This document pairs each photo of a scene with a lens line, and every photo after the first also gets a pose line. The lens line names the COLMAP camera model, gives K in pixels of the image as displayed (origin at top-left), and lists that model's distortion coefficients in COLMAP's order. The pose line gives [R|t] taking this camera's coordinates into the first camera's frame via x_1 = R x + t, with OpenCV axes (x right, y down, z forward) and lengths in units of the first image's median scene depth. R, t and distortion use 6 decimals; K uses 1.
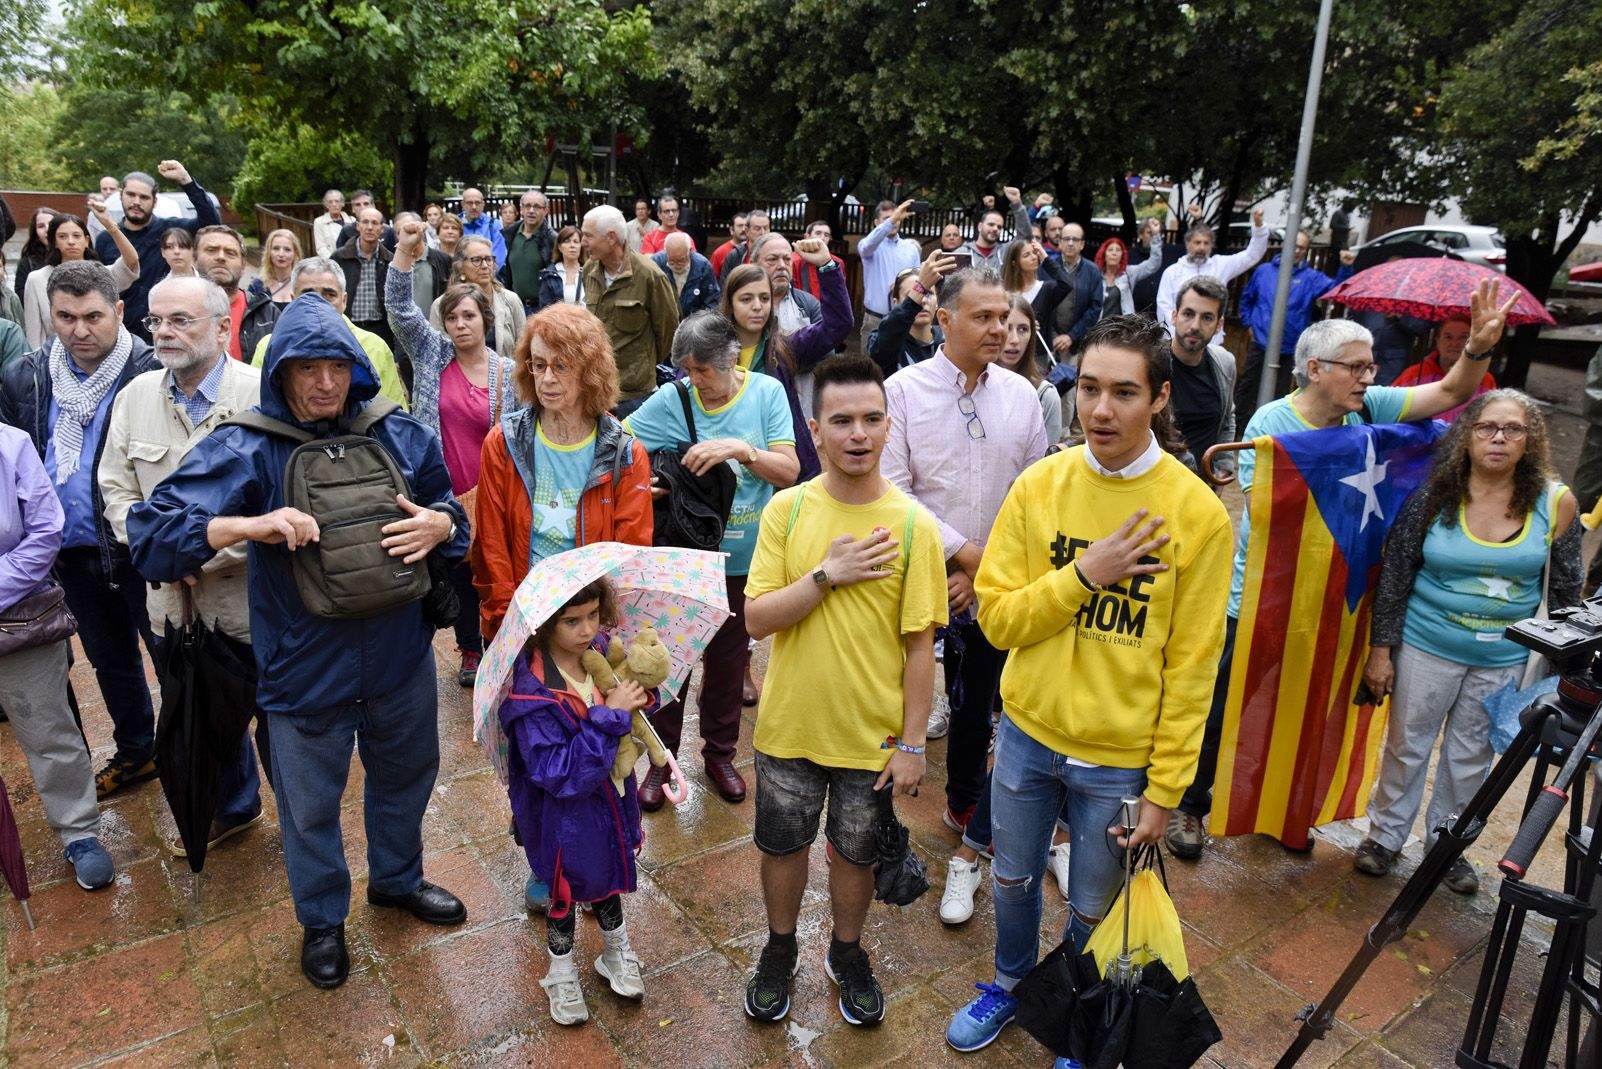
lens RADIAL K [[1109.5, 0, 801.0], [0, 1109.5, 534.5], [0, 0, 1]] dist [-0.127236, 0.098738]
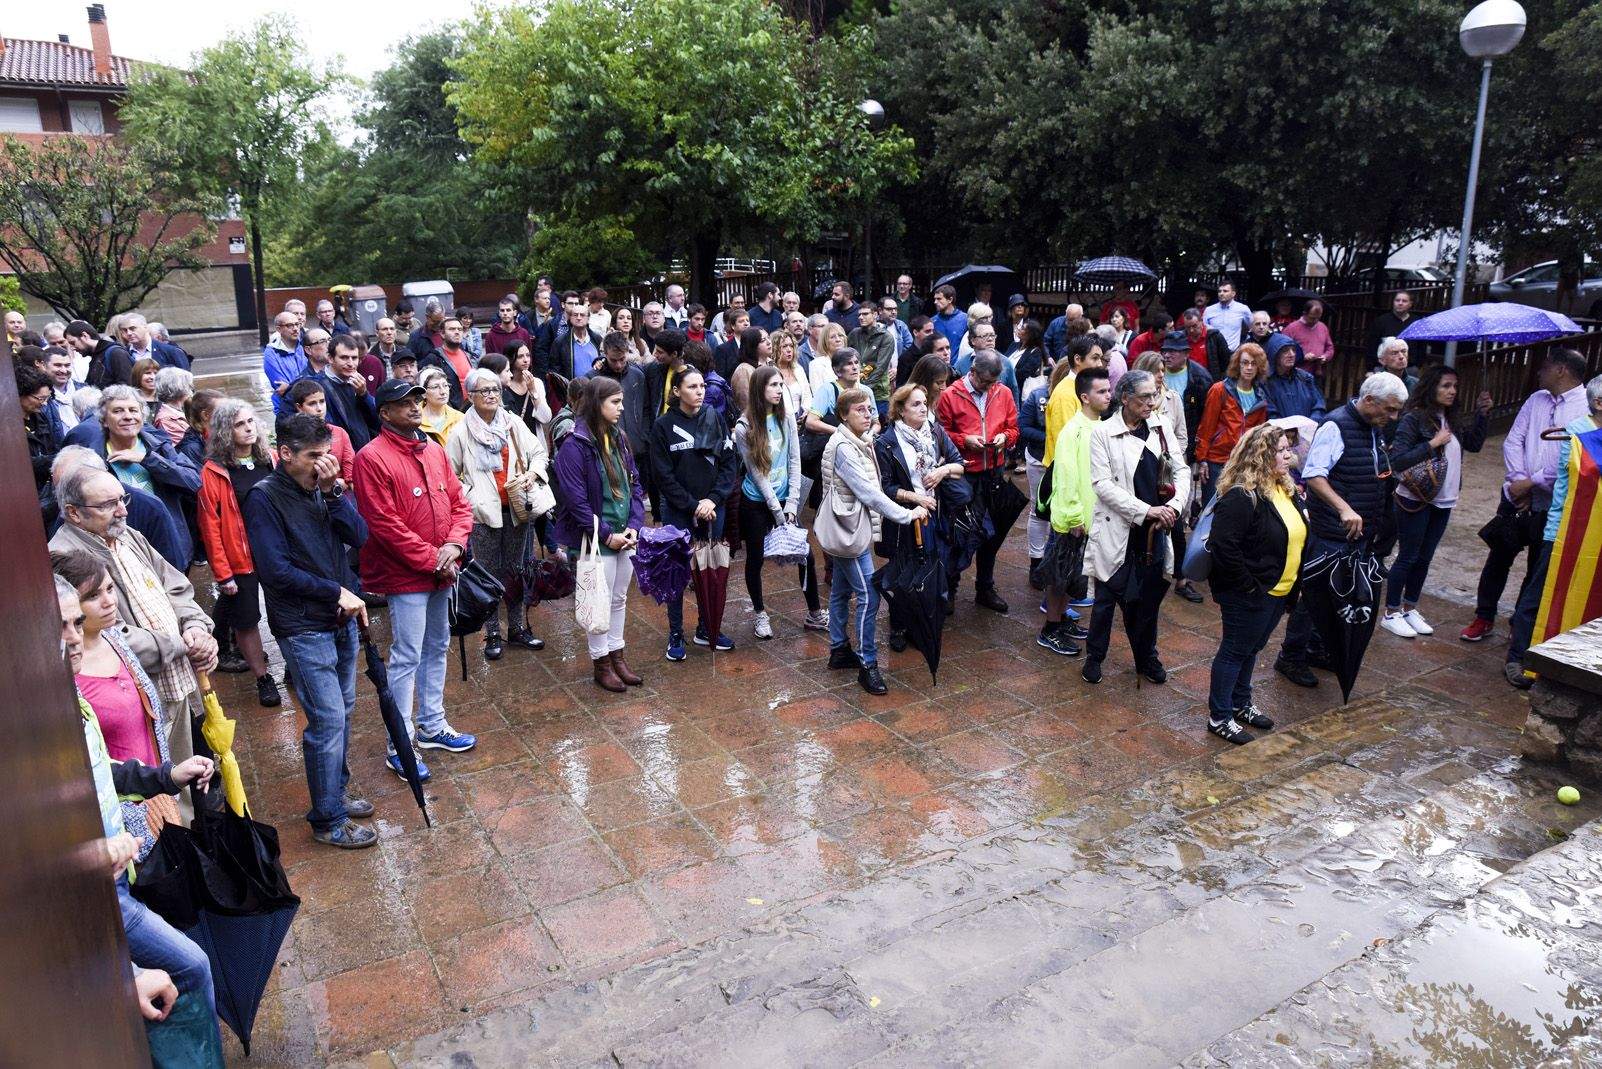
lens RADIAL K [[1109.5, 0, 801.0], [0, 1109.5, 534.5], [0, 0, 1]] dist [-0.127236, 0.098738]
pose [[0.993584, -0.029464, -0.109192, -0.165989], [0.024041, 0.998427, -0.050654, 0.057703], [0.110513, 0.047704, 0.992729, -0.305291]]
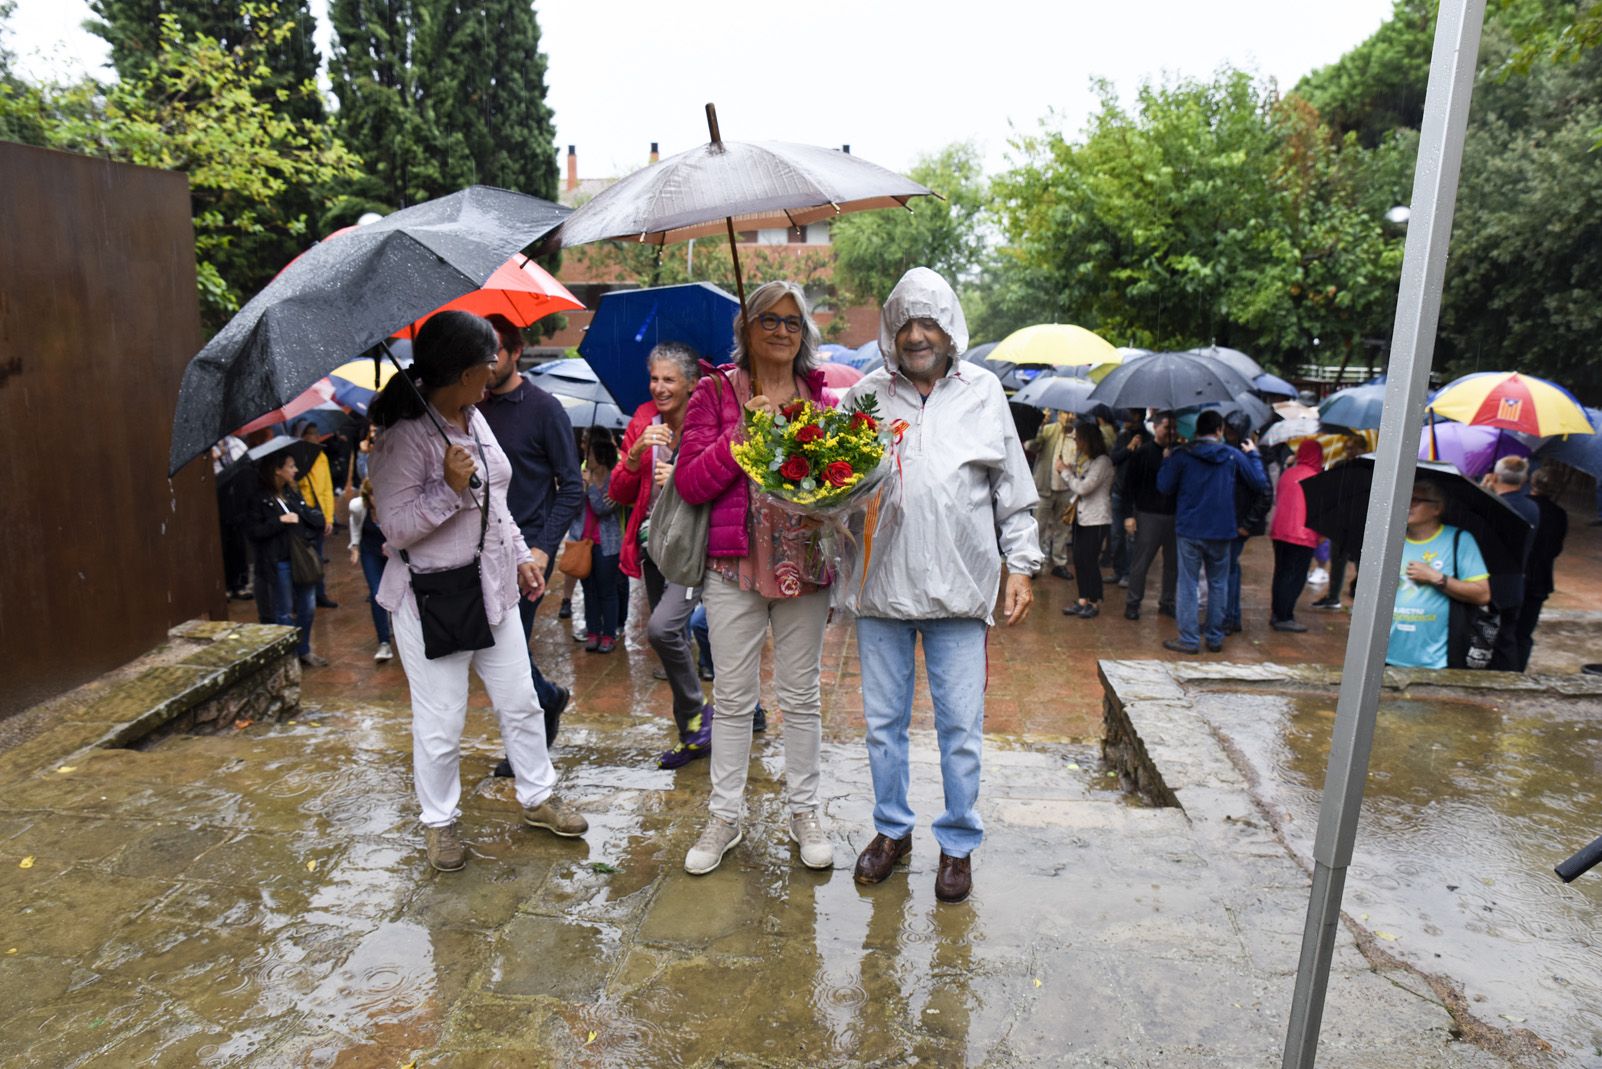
lens RADIAL K [[1088.0, 0, 790.4], [0, 1088.0, 539.7], [0, 0, 1]] dist [-0.129433, 0.089339]
pose [[0.736001, 0.083831, -0.671770, 0.189628], [-0.181185, 0.980496, -0.076151, 0.084748], [0.652284, 0.177762, 0.736835, -0.331588]]
